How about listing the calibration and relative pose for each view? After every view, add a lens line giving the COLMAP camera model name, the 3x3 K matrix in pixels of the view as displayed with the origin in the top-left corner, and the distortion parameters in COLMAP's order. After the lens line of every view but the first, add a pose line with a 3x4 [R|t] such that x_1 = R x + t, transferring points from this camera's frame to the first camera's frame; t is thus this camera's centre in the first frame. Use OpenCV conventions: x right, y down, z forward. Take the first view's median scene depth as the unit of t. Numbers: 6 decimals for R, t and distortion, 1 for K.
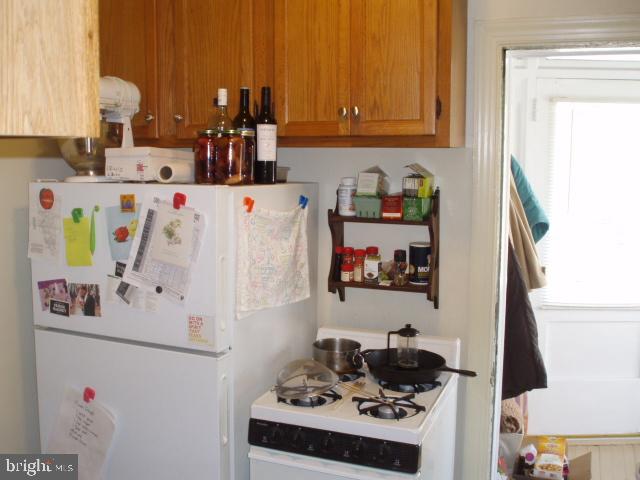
lens RADIAL K [[684.8, 0, 319.2], [0, 684.8, 240.3], [0, 0, 1]] dist [-0.100853, 0.000000]
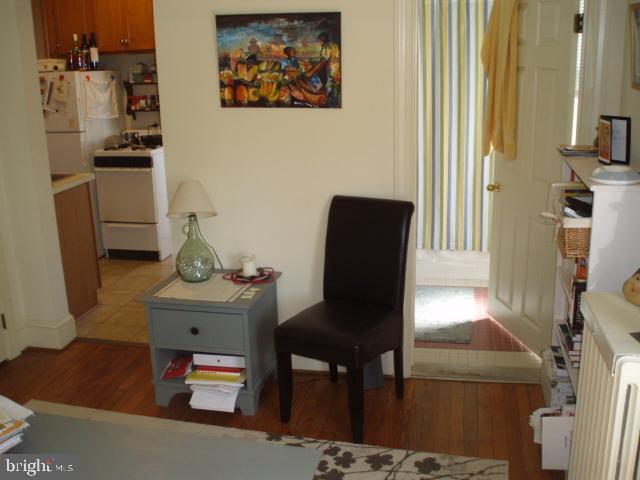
lens RADIAL K [[684.8, 0, 321.8], [0, 684.8, 237.5], [0, 0, 1]] dist [-0.100853, 0.000000]
pose [[0.985492, -0.067856, 0.155569, 0.334728], [0.043232, 0.986727, 0.156528, 0.182035], [-0.164126, -0.147532, 0.975345, -1.748662]]
